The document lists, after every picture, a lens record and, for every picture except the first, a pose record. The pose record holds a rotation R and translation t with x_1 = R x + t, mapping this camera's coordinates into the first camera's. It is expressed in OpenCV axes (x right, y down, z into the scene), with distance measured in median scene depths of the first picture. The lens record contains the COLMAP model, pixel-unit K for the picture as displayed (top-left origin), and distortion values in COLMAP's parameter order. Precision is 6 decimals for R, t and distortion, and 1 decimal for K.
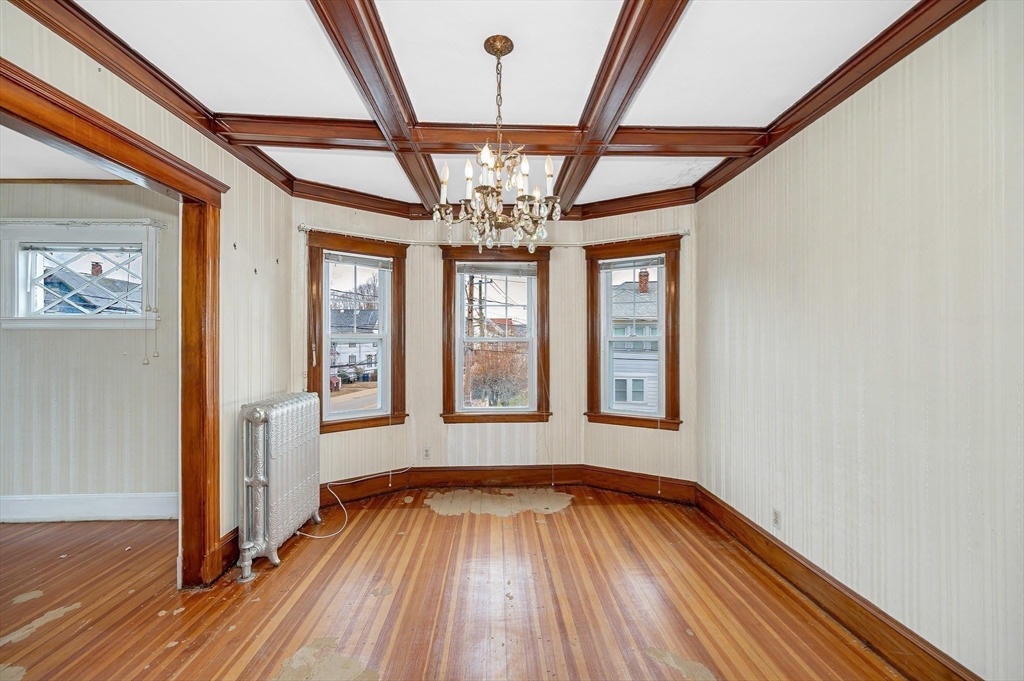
lens RADIAL K [[416.2, 0, 507.6], [0, 416.2, 338.0], [0, 0, 1]] dist [-0.001048, -0.000273]
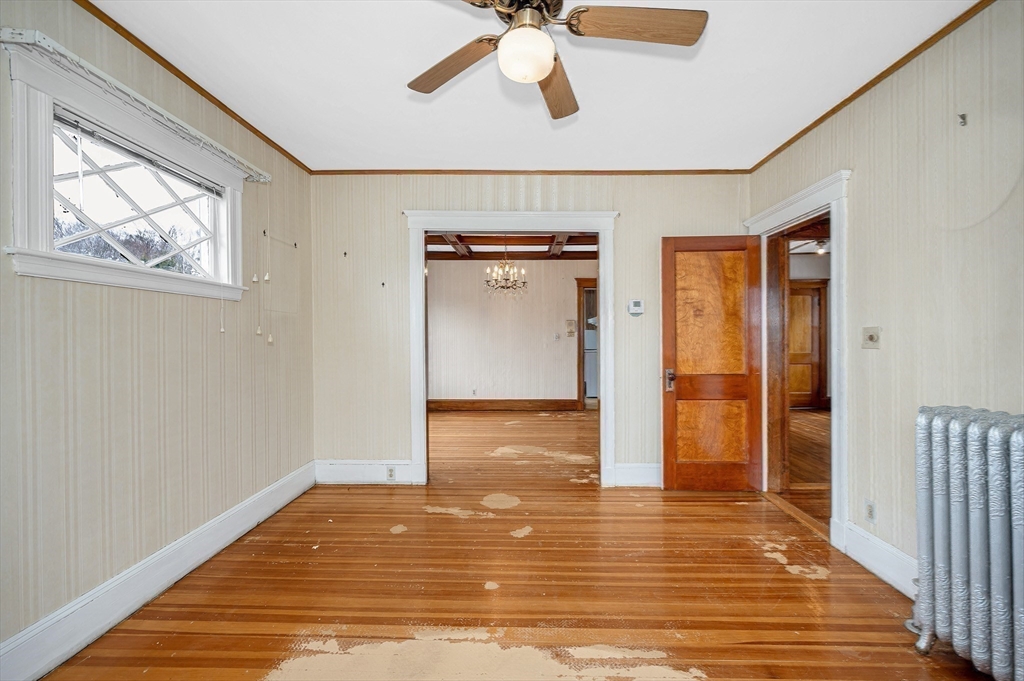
lens RADIAL K [[416.2, 0, 516.3], [0, 416.2, 337.4], [0, 0, 1]] dist [-0.001048, -0.000273]
pose [[0.064458, 0.001017, 0.997920, -1.045661], [-0.017857, 0.999841, 0.000134, 0.025456], [-0.997761, -0.017828, 0.064466, 0.262079]]
